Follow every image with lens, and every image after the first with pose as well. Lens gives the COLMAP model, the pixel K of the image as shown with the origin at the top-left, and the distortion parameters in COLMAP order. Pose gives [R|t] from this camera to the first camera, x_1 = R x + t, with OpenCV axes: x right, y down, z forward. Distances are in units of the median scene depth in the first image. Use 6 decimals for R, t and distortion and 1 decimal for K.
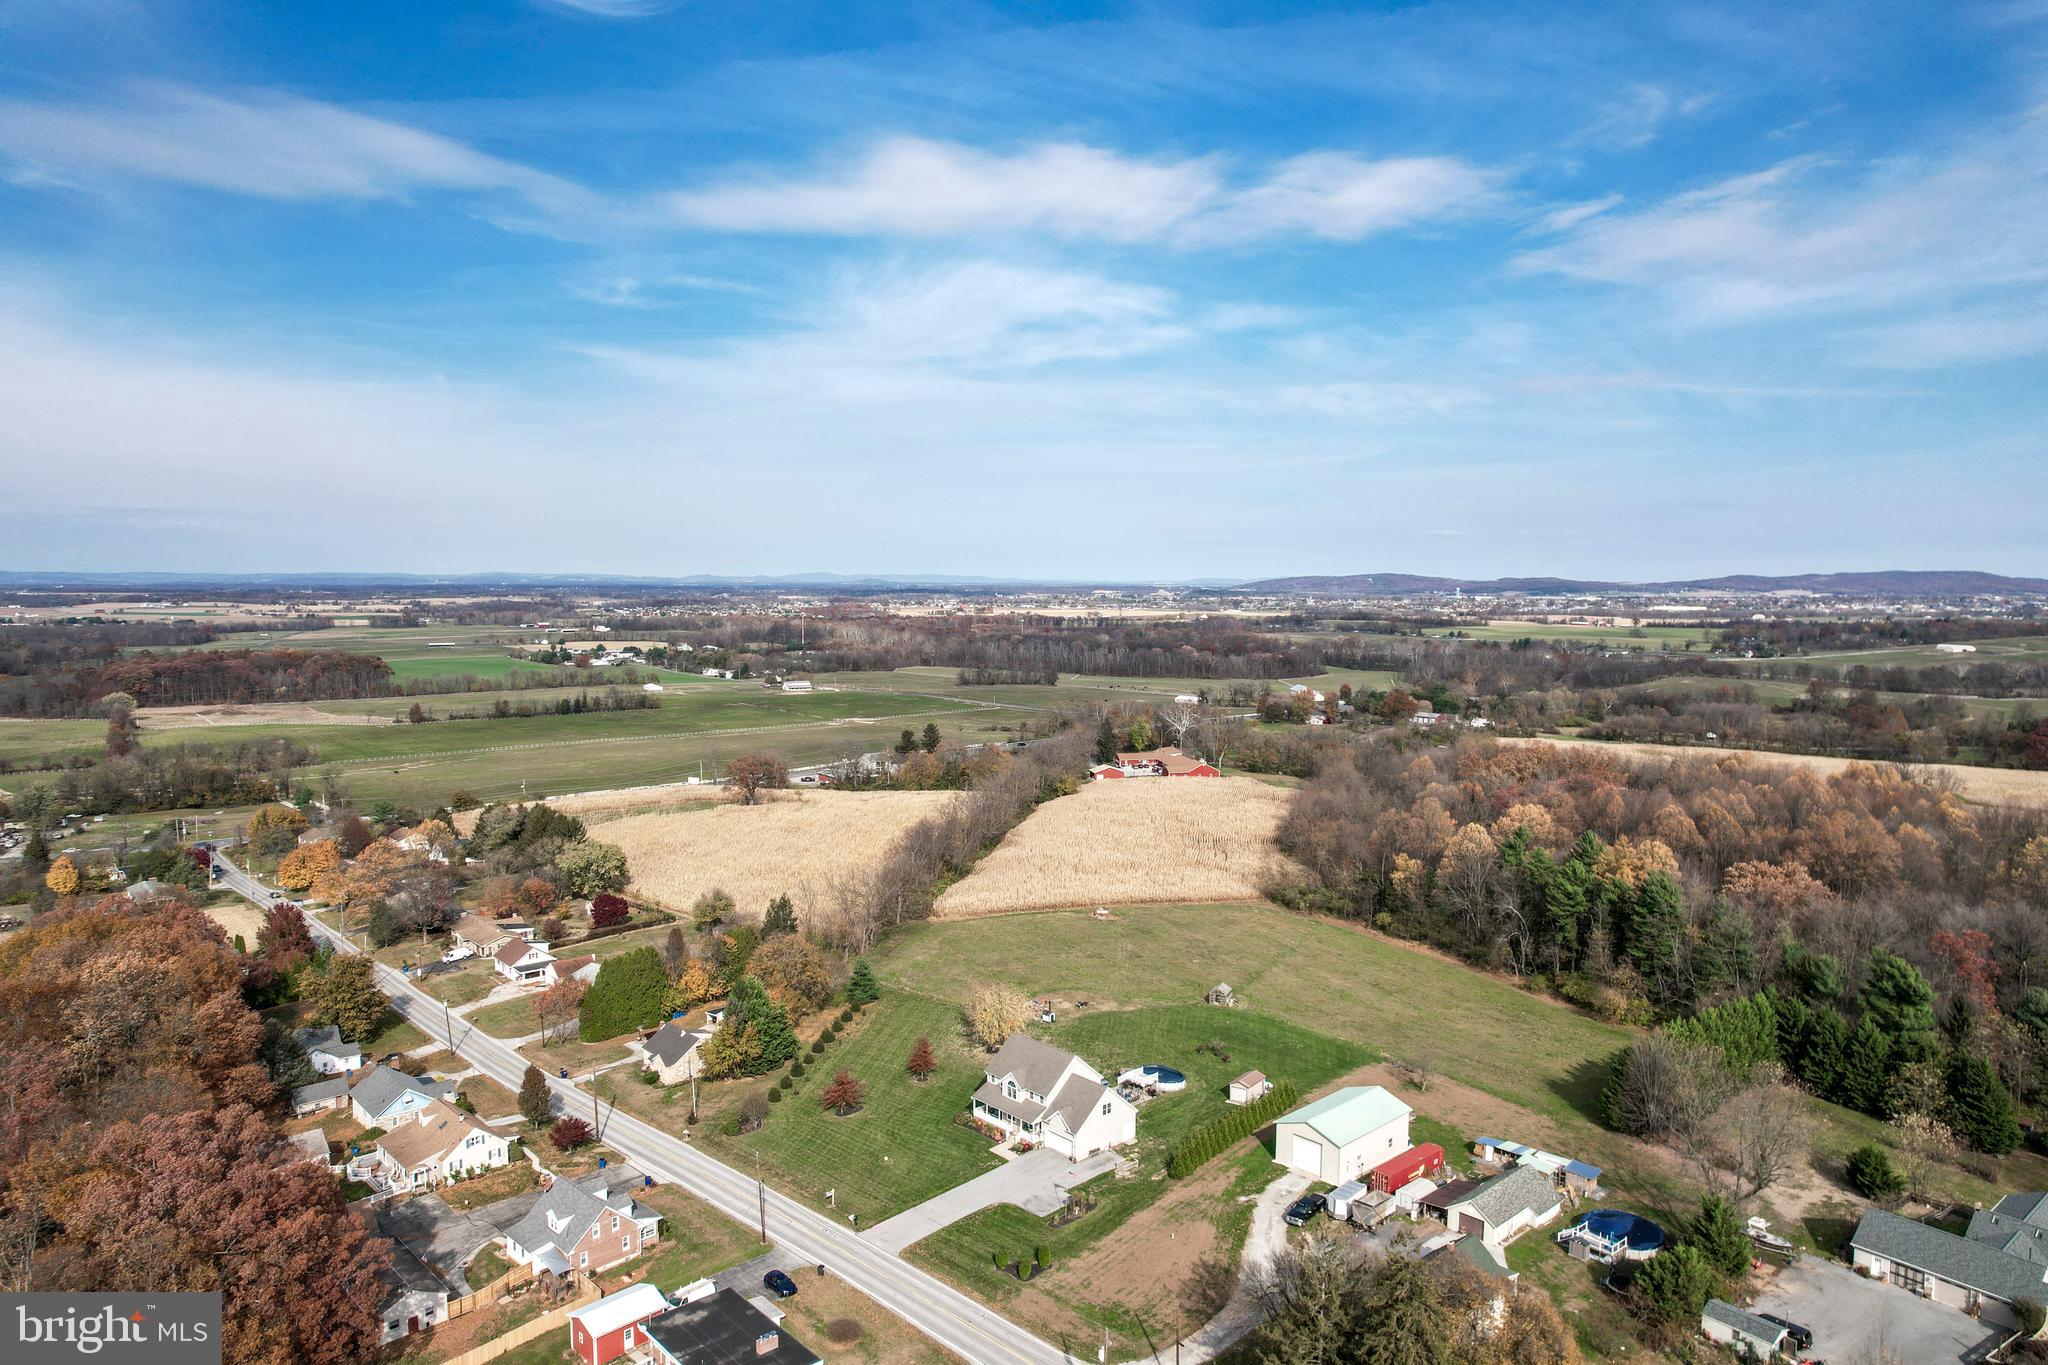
lens RADIAL K [[1301.1, 0, 1024.0], [0, 1301.1, 682.5], [0, 0, 1]] dist [-0.040584, 0.072411]
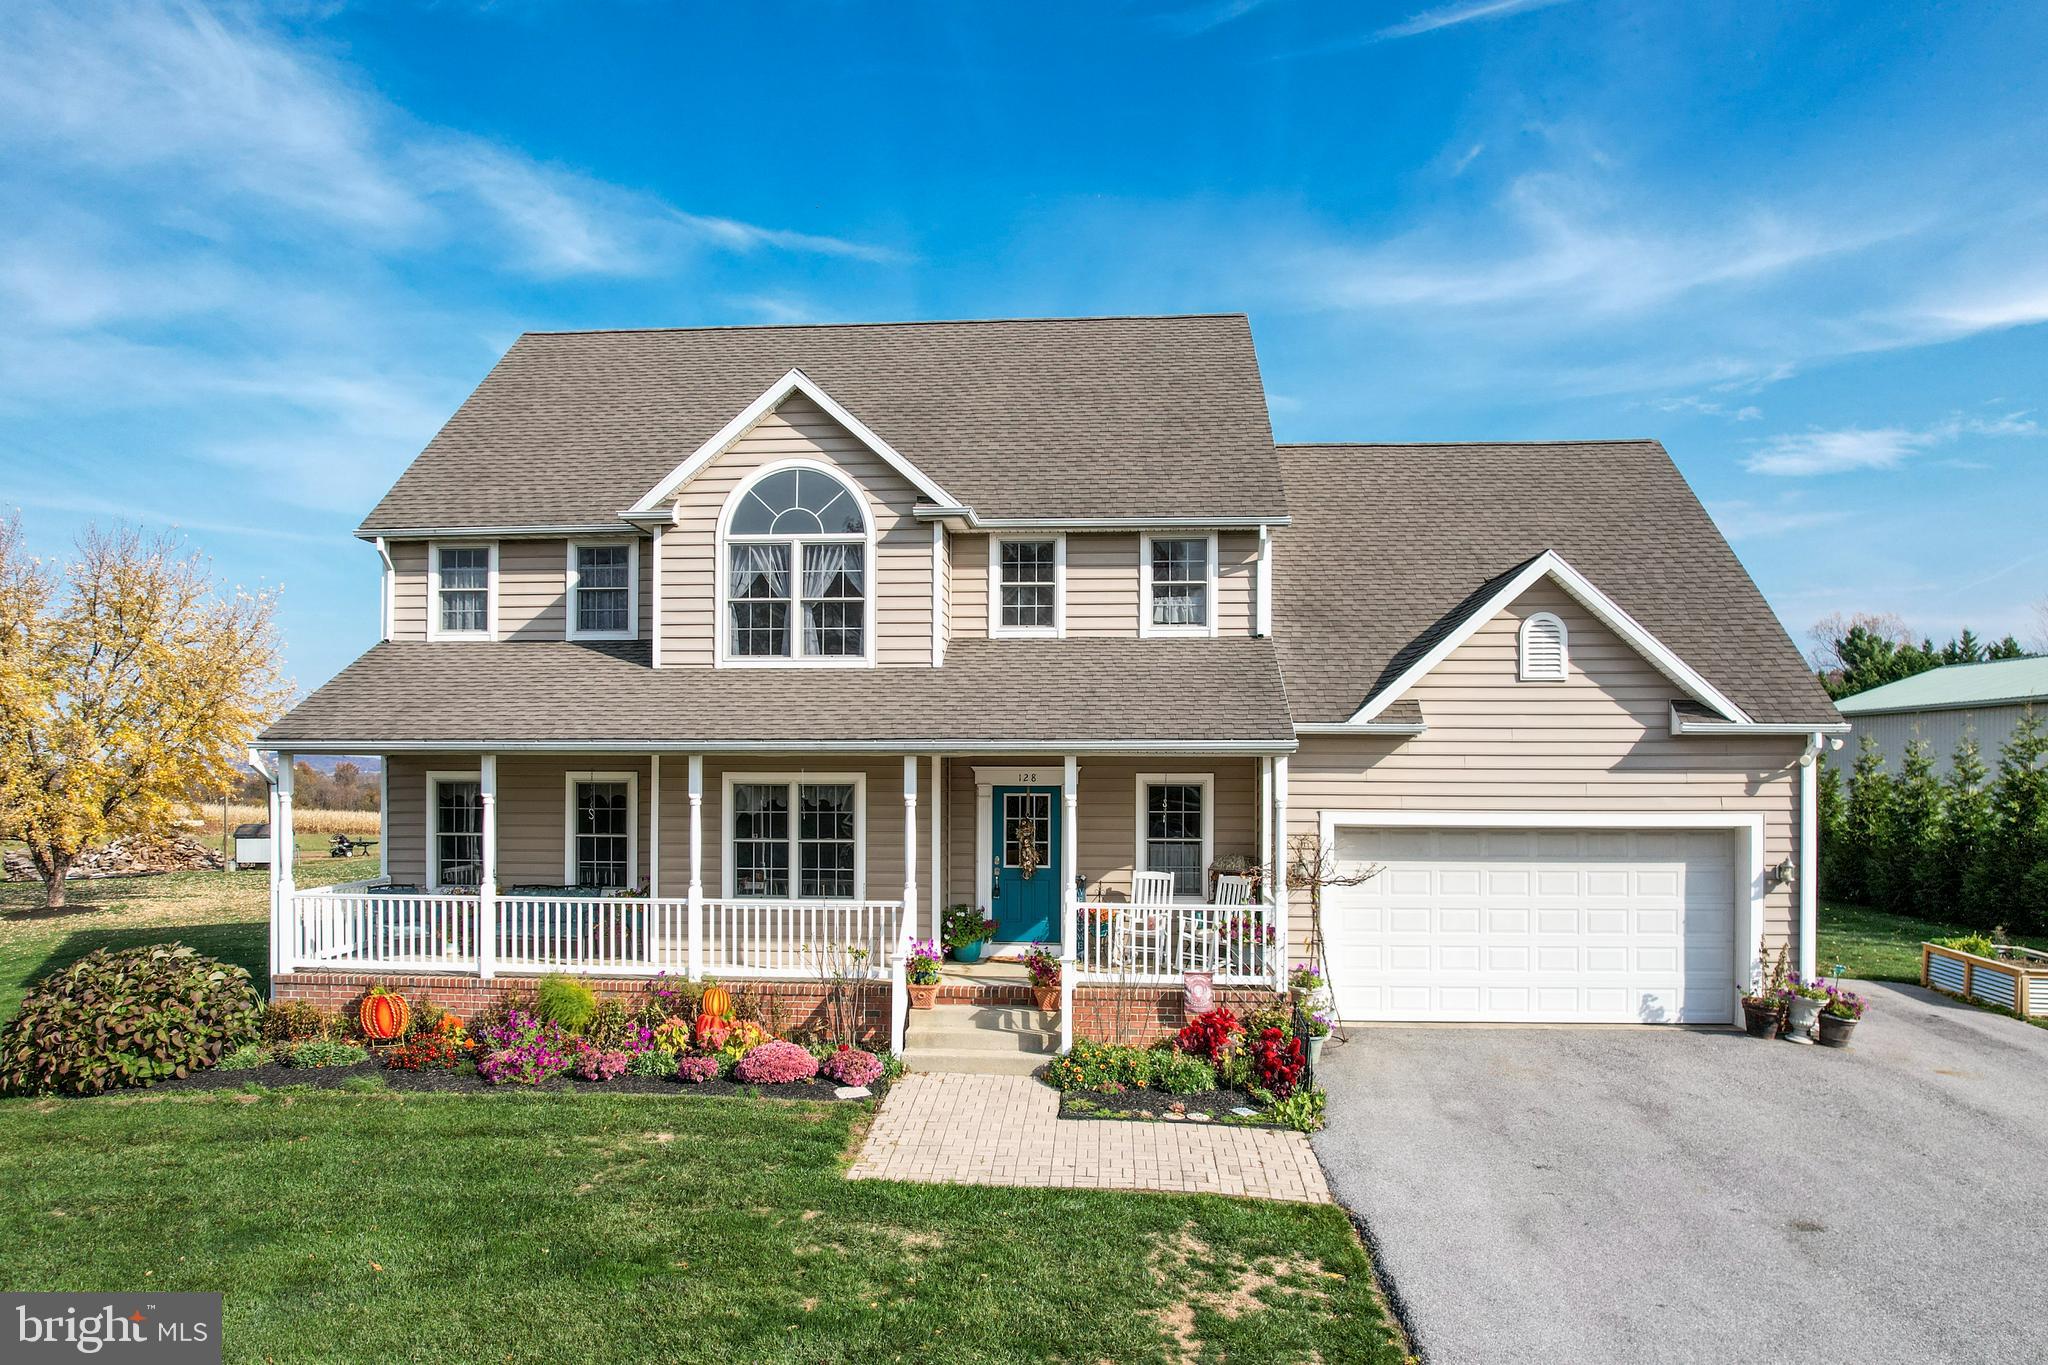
lens RADIAL K [[1381.1, 0, 1005.3], [0, 1381.1, 782.4], [0, 0, 1]] dist [-0.081156, 0.068358]
pose [[0.730051, -0.003287, 0.683385, -0.049747], [0.050348, 0.997530, -0.048987, 0.248928], [-0.681536, 0.070170, 0.728413, 0.681367]]
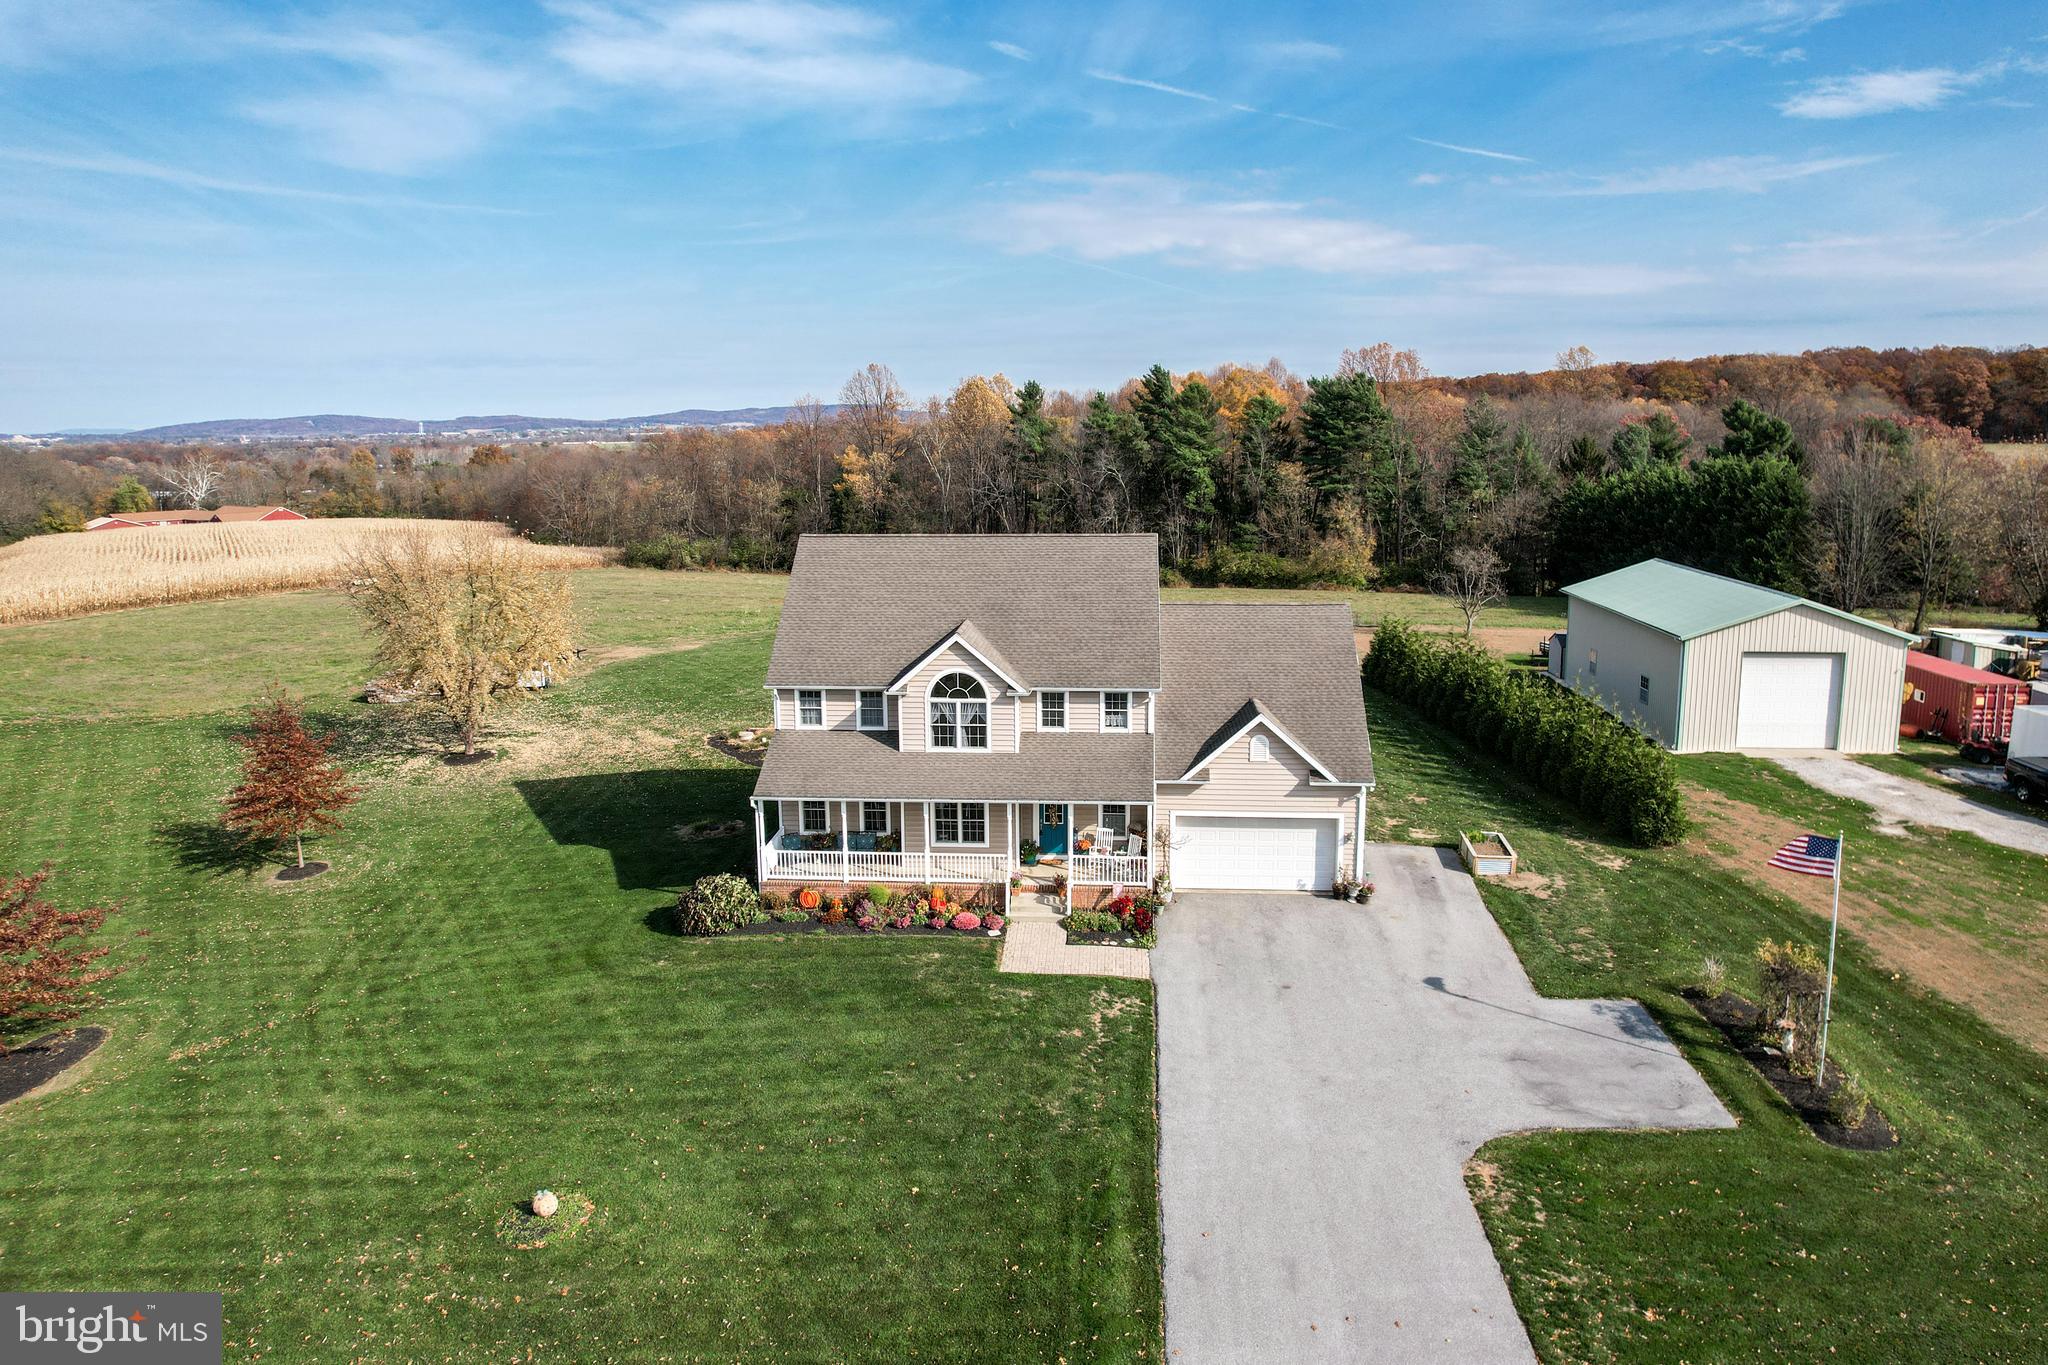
lens RADIAL K [[1341.9, 0, 1025.6], [0, 1341.9, 652.3], [0, 0, 1]] dist [-0.073750, 0.062768]
pose [[0.728126, -0.124111, 0.674113, -0.119313], [0.062073, 0.991369, 0.115475, 0.205197], [-0.682627, -0.042236, 0.729546, 0.607240]]
